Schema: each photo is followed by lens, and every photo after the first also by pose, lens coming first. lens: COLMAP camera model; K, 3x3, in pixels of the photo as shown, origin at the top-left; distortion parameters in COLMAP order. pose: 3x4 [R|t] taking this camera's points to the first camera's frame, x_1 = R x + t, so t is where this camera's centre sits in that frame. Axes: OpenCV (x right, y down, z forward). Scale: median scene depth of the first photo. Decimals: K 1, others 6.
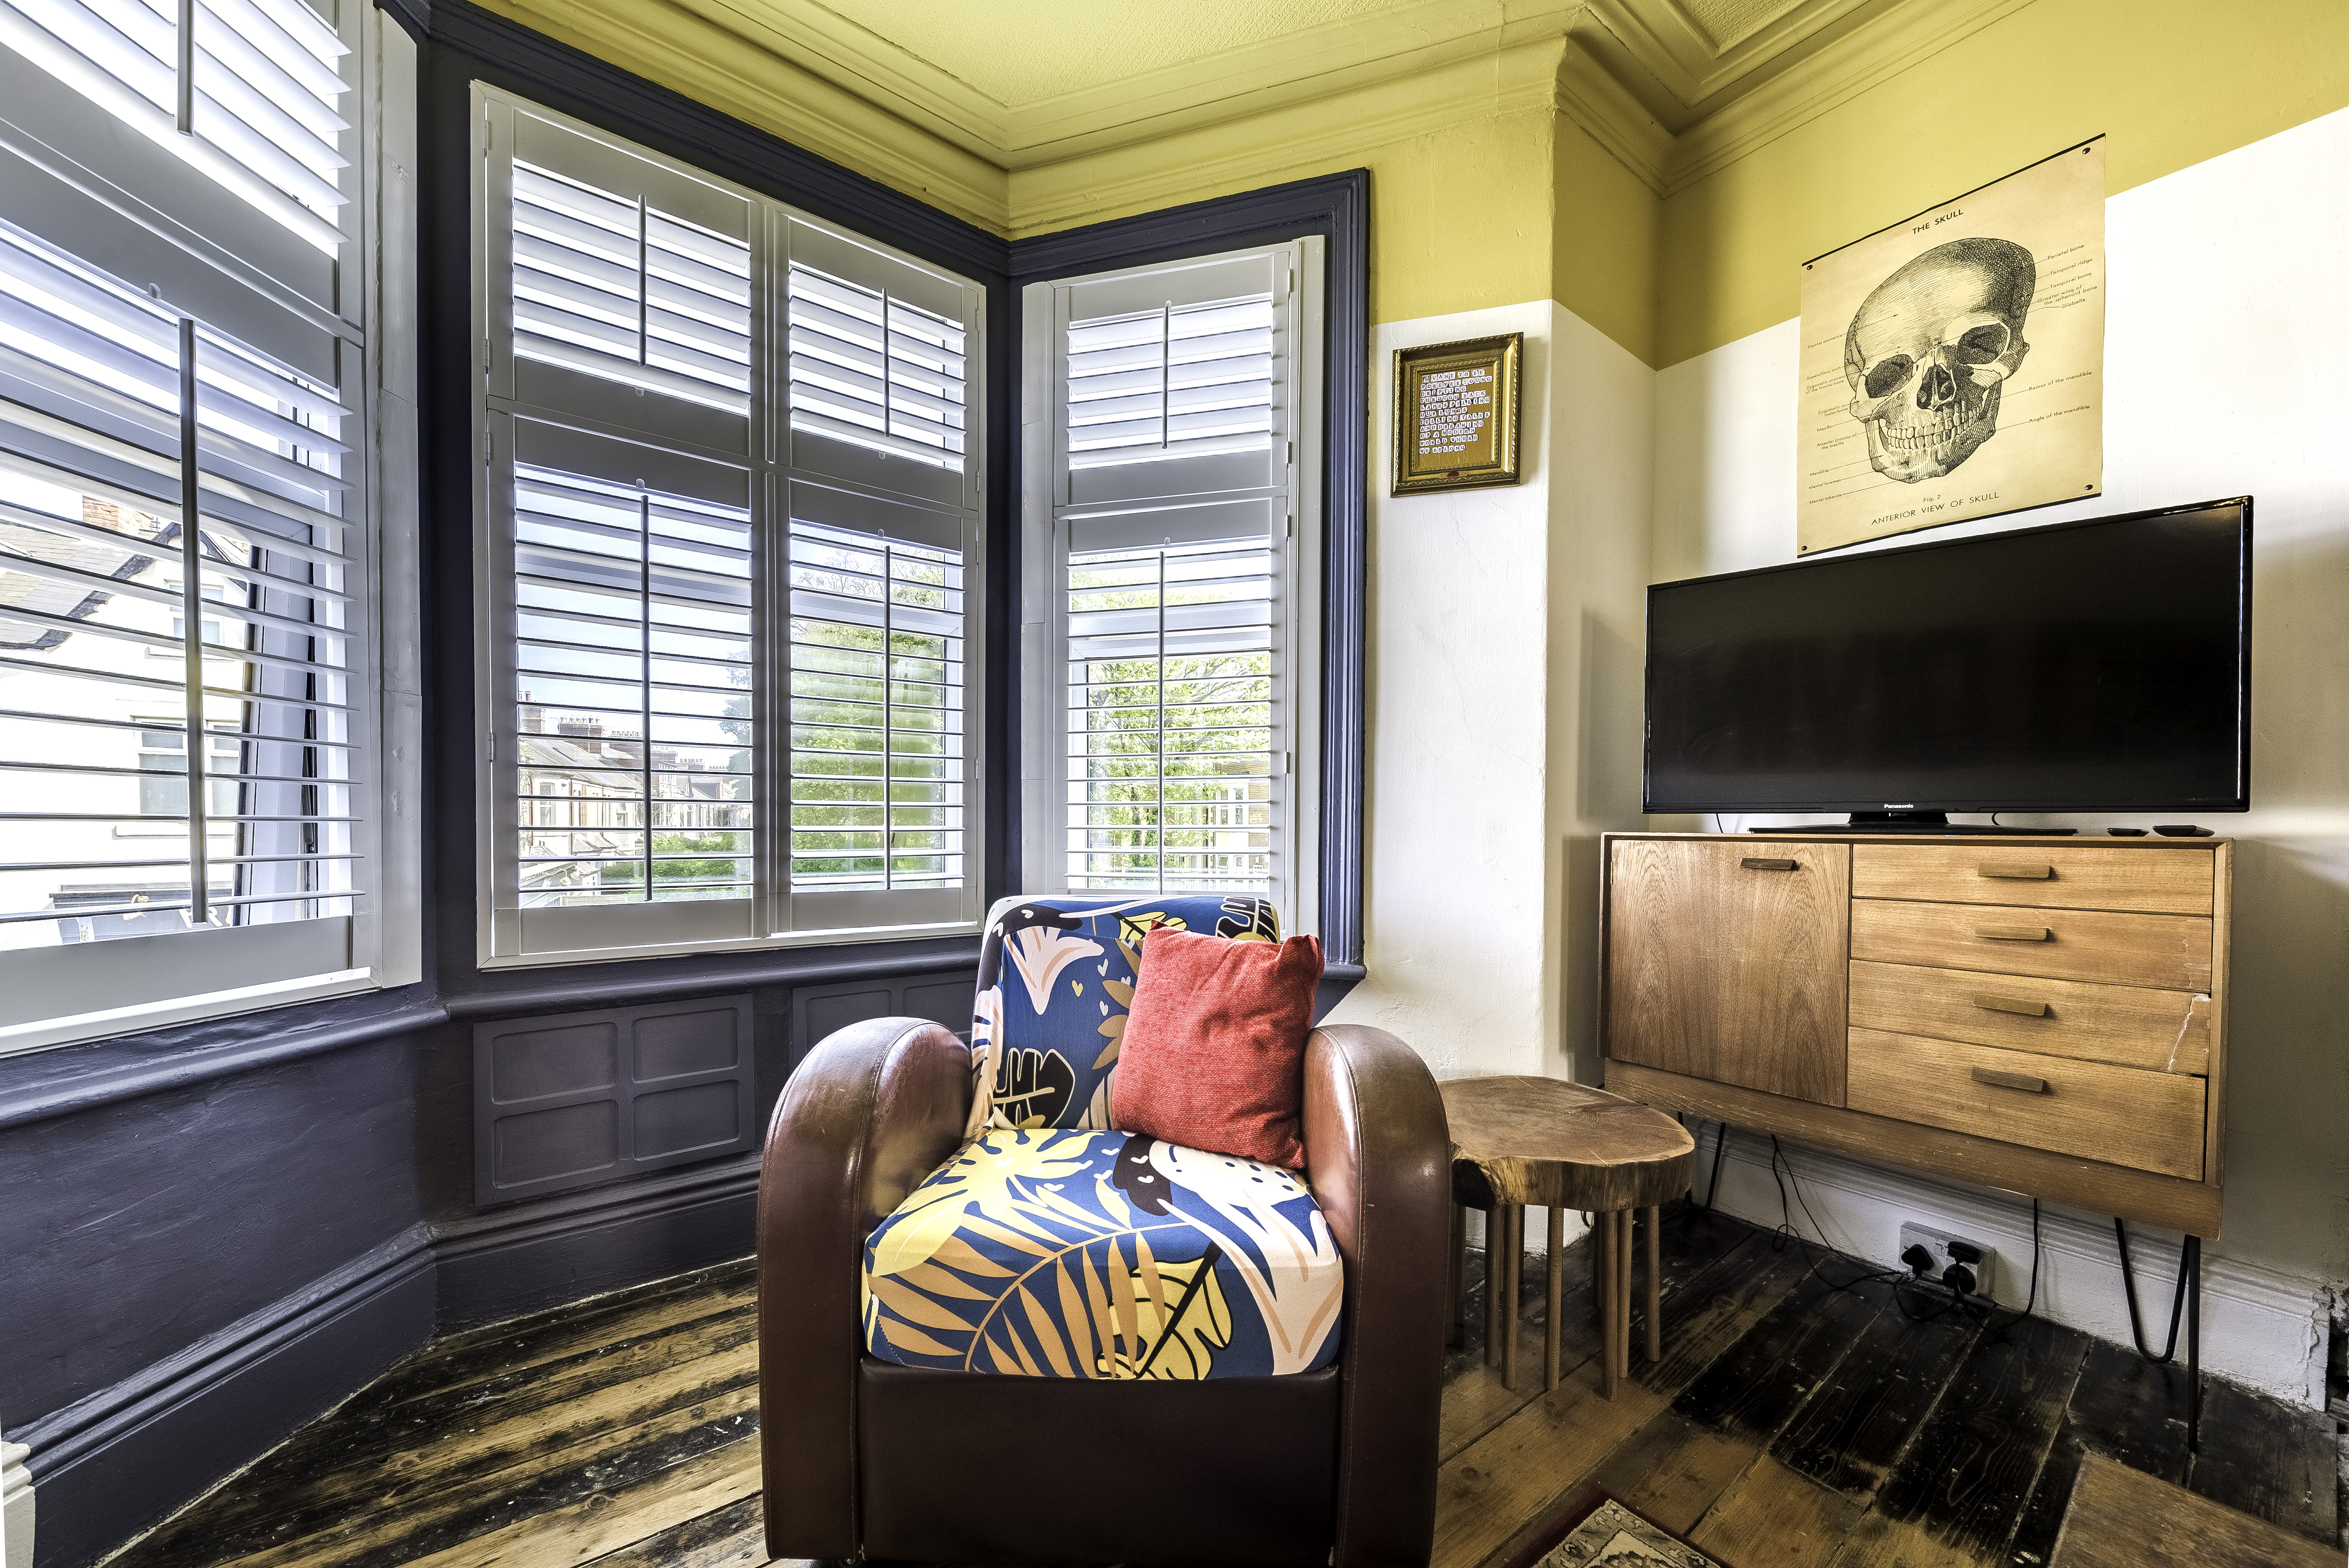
lens RADIAL K [[859.6, 0, 1170.8], [0, 859.6, 841.8], [0, 0, 1]] dist [0.001494, -0.000007]
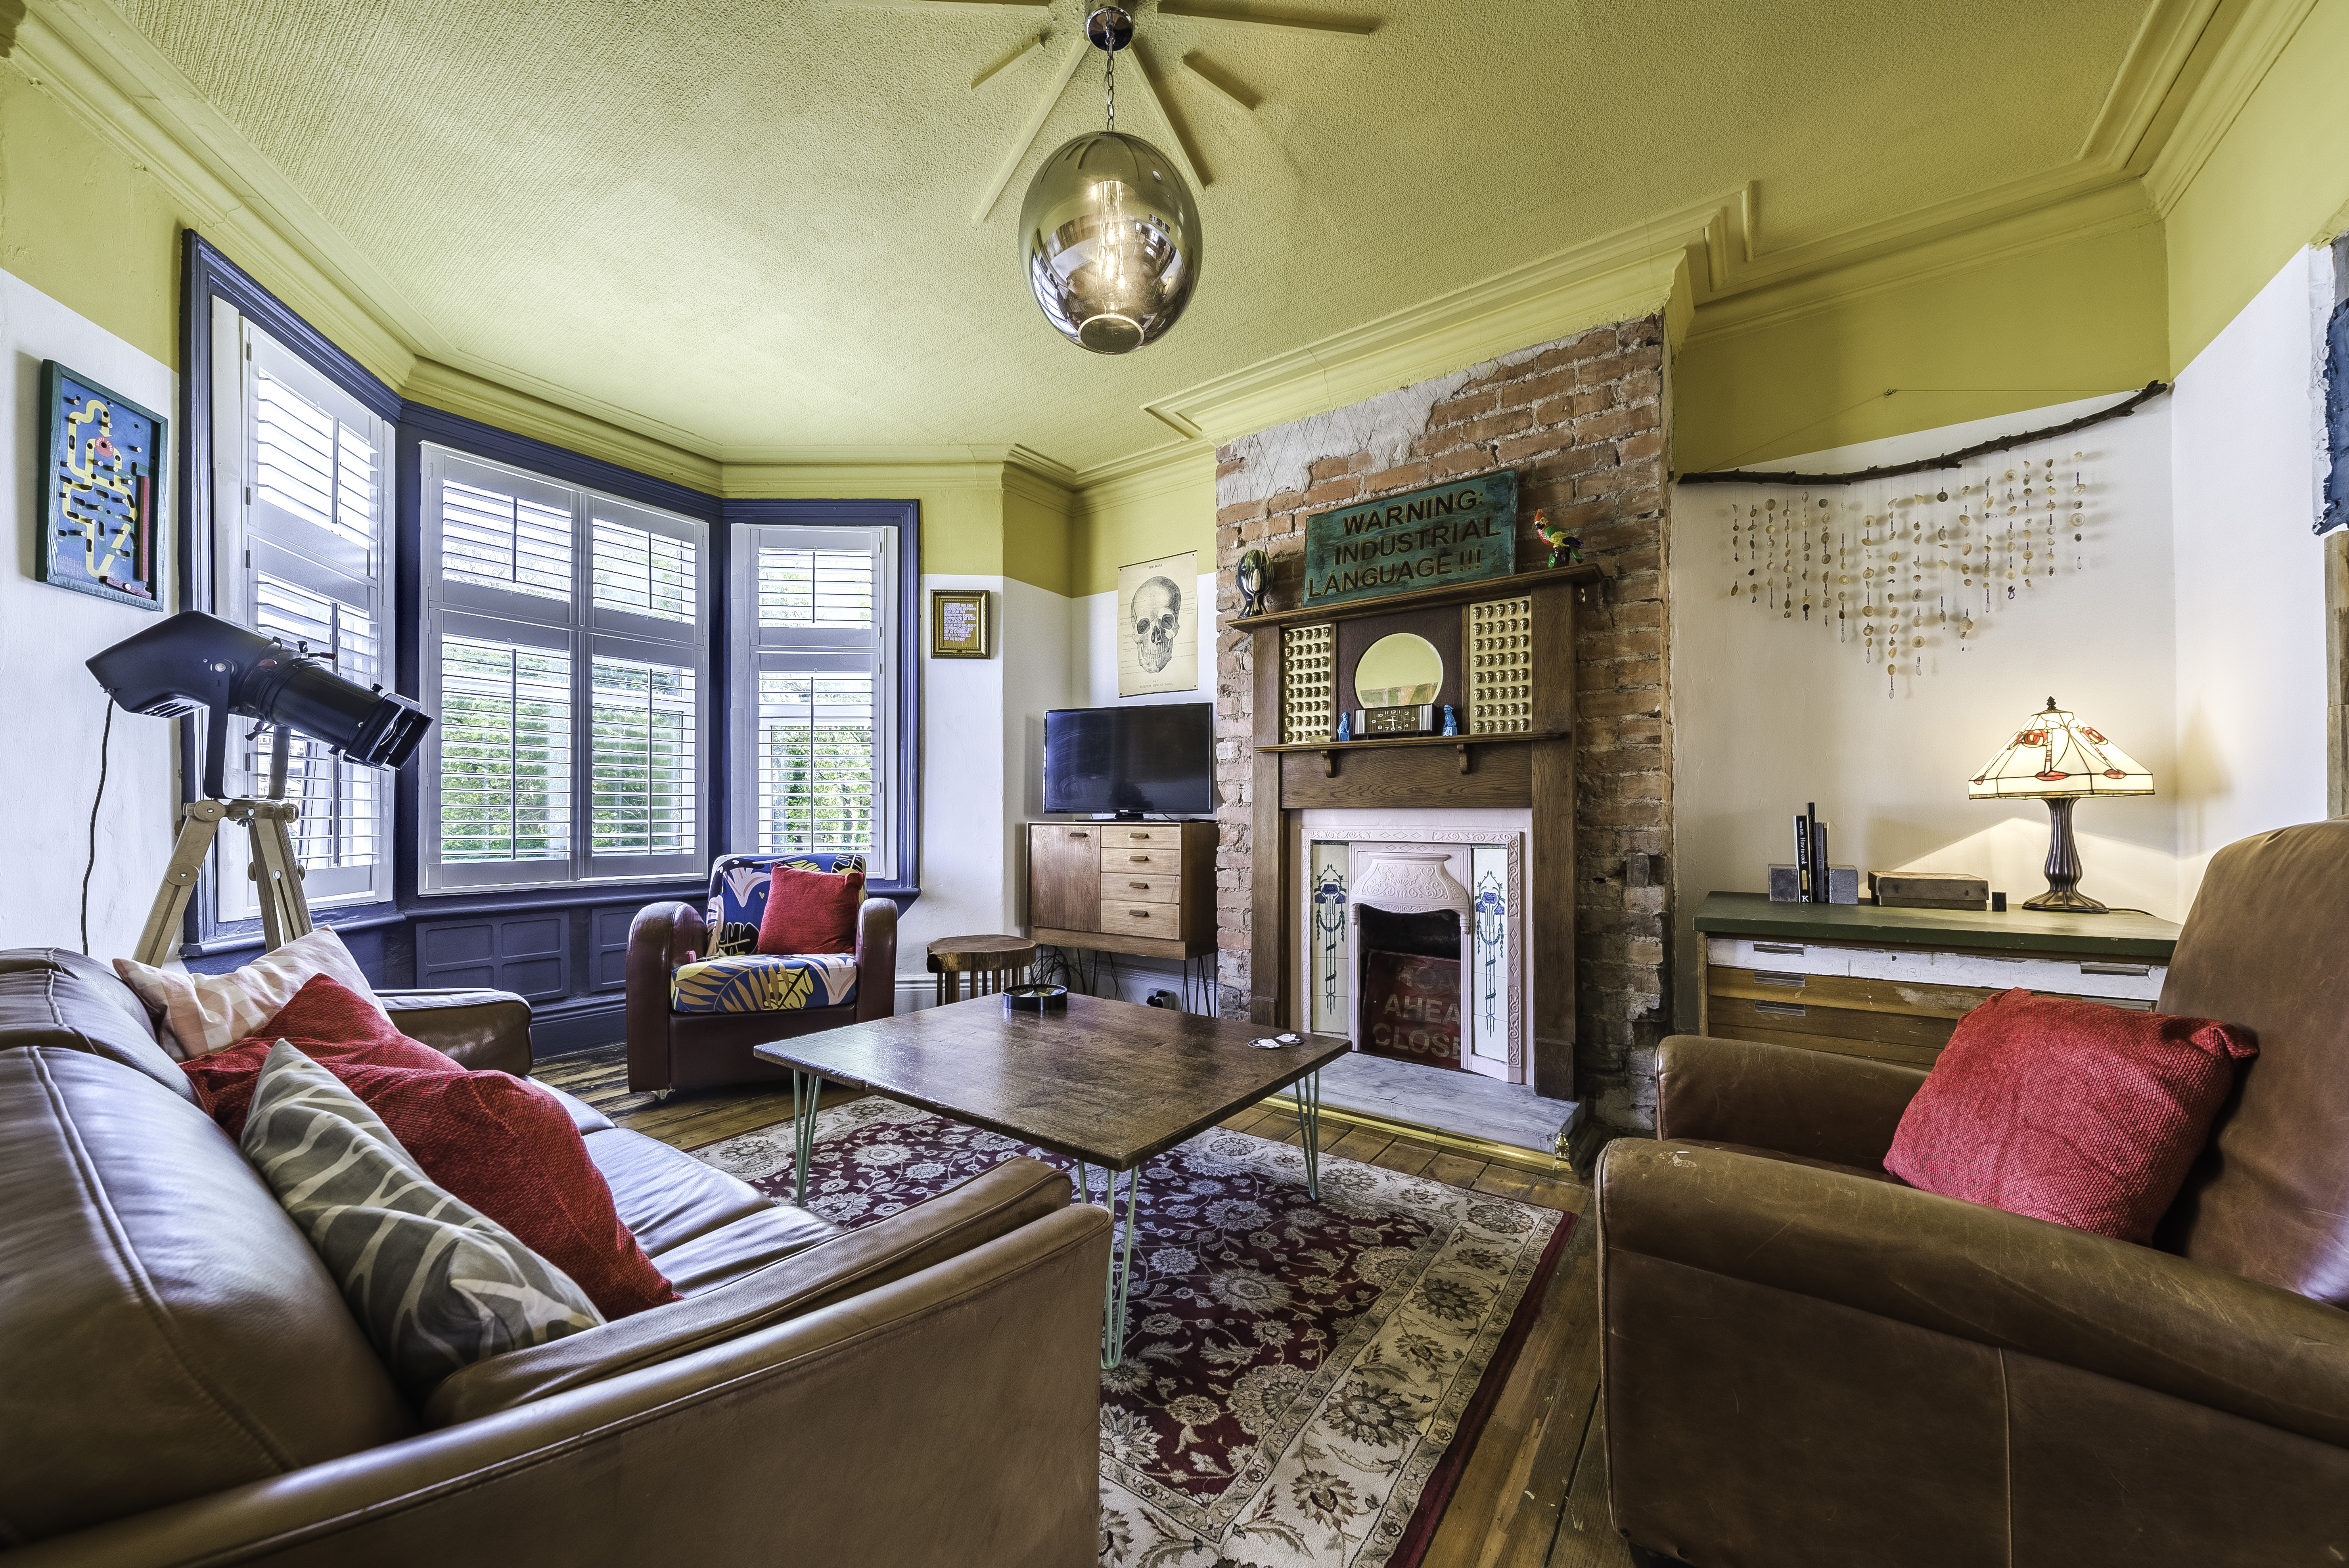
lens RADIAL K [[830.1, 0, 1156.1], [0, 830.1, 832.2], [0, 0, 1]] dist [0.010547, -0.006548]
pose [[0.953934, -0.006049, 0.299955, 0.187852], [0.007067, 0.999972, -0.002312, 0.023701], [-0.299933, 0.004325, 0.953951, -1.155518]]
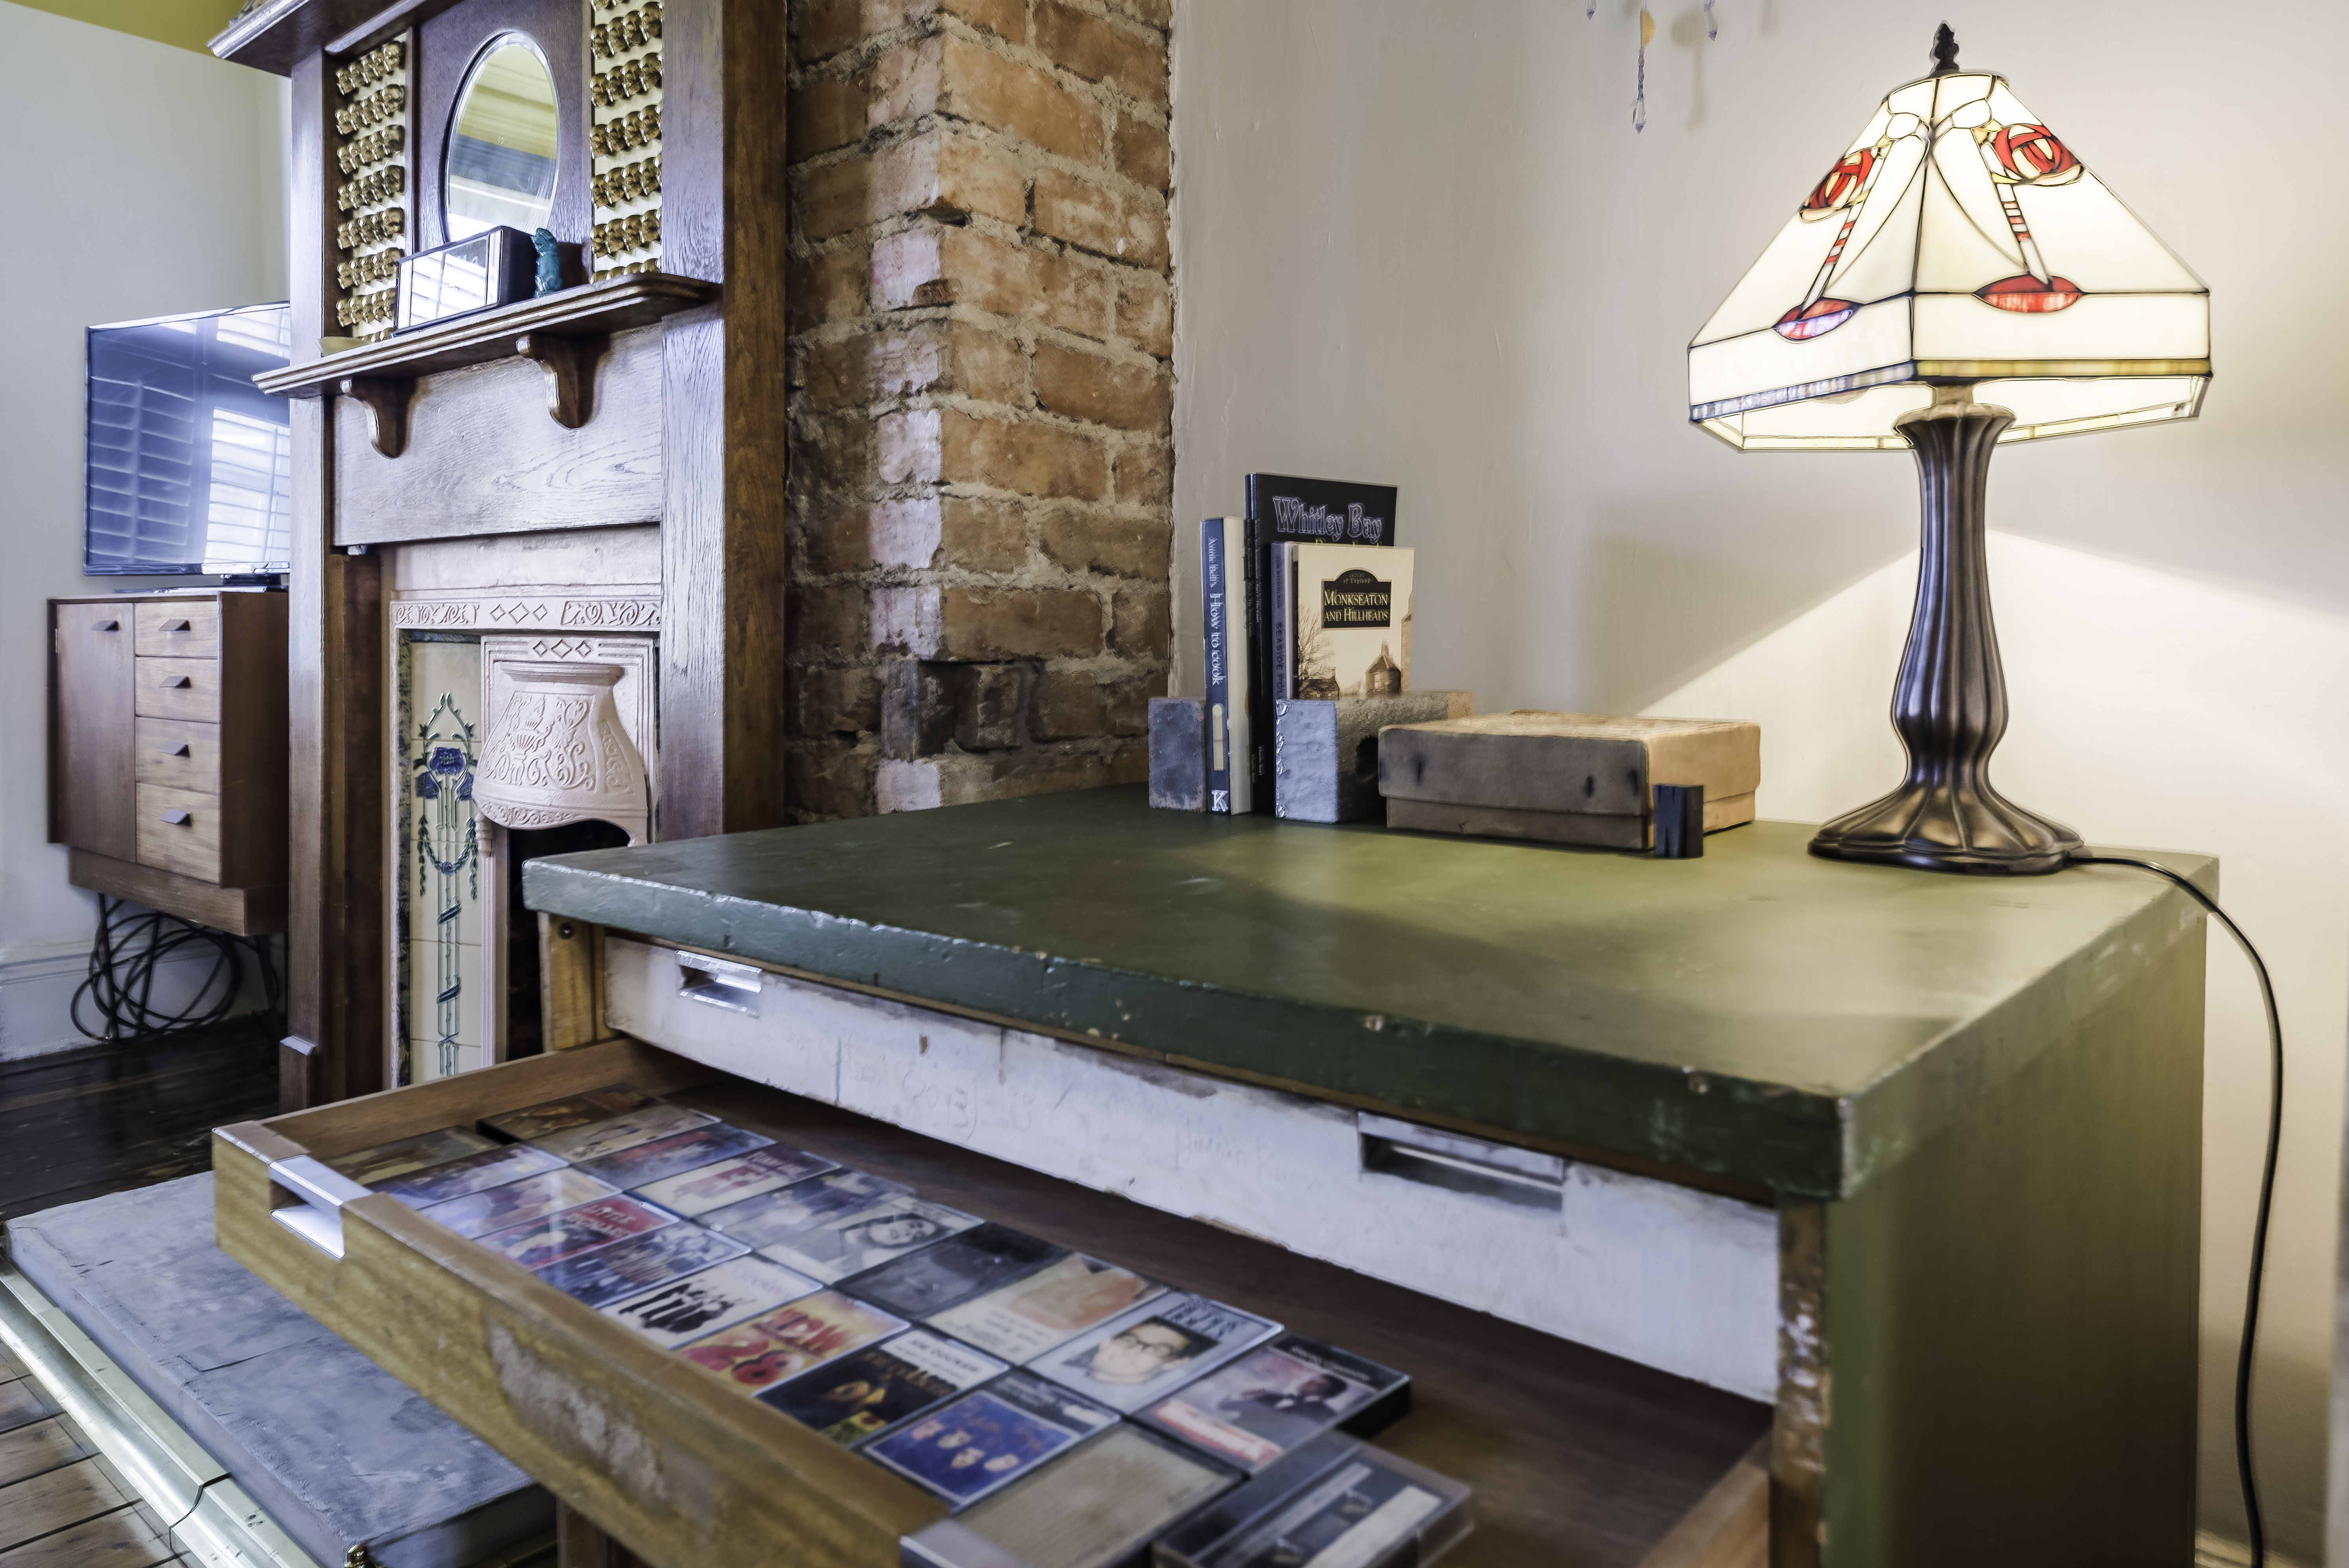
lens RADIAL K [[1569.4, 0, 1117.2], [0, 1569.4, 692.8], [0, 0, 1]] dist [-0.002335, -0.000914]
pose [[0.981871, -0.003221, 0.189524, 1.370556], [0.000639, 0.999906, 0.013684, 0.072368], [-0.189550, -0.013315, 0.981781, -0.914936]]
